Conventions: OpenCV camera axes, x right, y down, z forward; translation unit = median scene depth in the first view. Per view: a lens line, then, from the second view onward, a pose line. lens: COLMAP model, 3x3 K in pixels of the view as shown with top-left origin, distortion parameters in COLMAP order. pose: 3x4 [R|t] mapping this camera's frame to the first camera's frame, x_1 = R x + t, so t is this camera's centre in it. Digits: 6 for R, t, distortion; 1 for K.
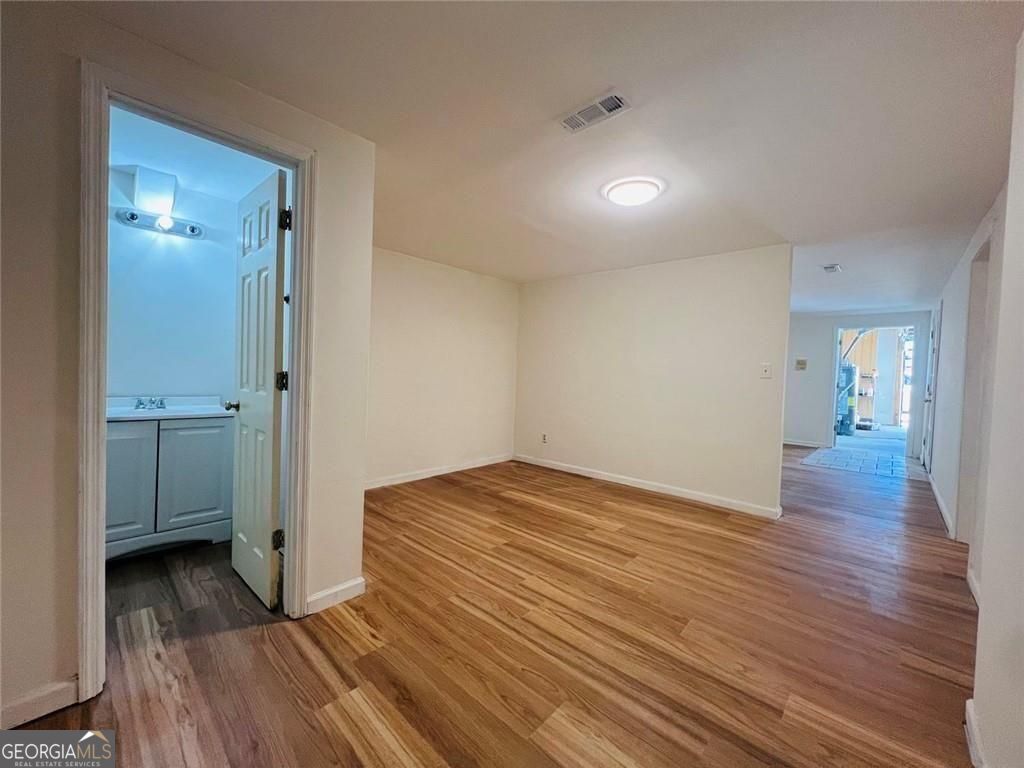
lens RADIAL K [[409.8, 0, 508.1], [0, 409.8, 382.0], [0, 0, 1]] dist [0.001024, 0.000477]
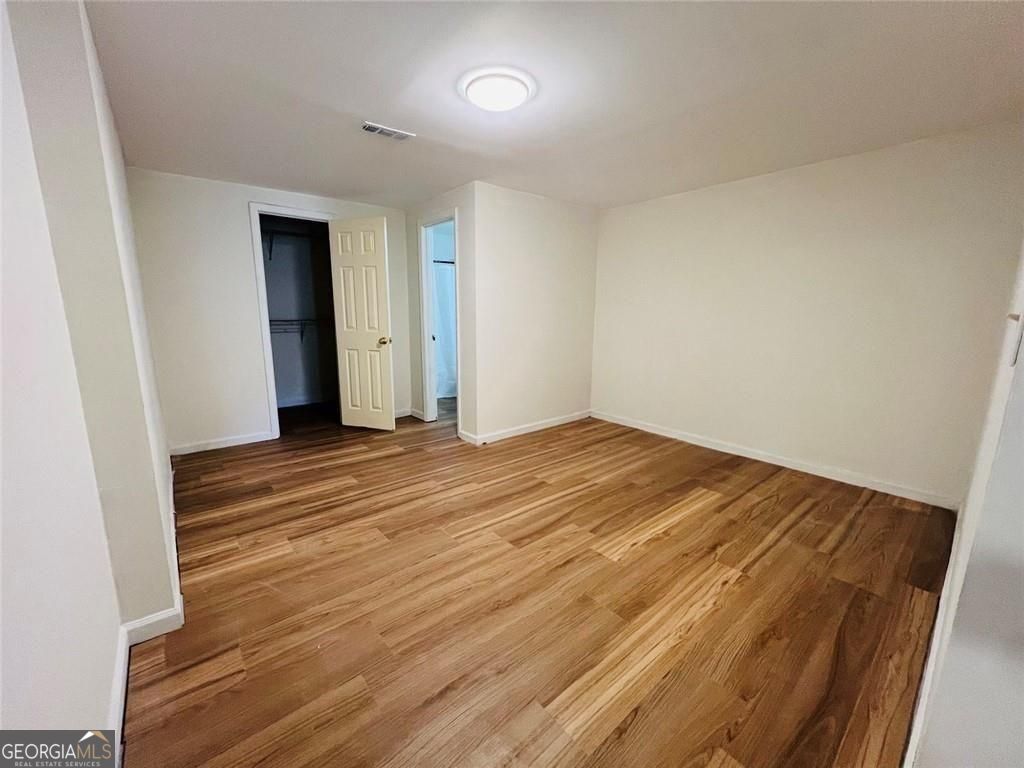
lens RADIAL K [[409.8, 0, 508.1], [0, 409.8, 382.0], [0, 0, 1]] dist [0.001024, 0.000477]
pose [[-0.123530, 0.144888, -0.981706, 1.006417], [-0.039906, 0.987758, 0.150803, -0.026094], [0.991538, 0.057805, -0.116236, 0.989933]]
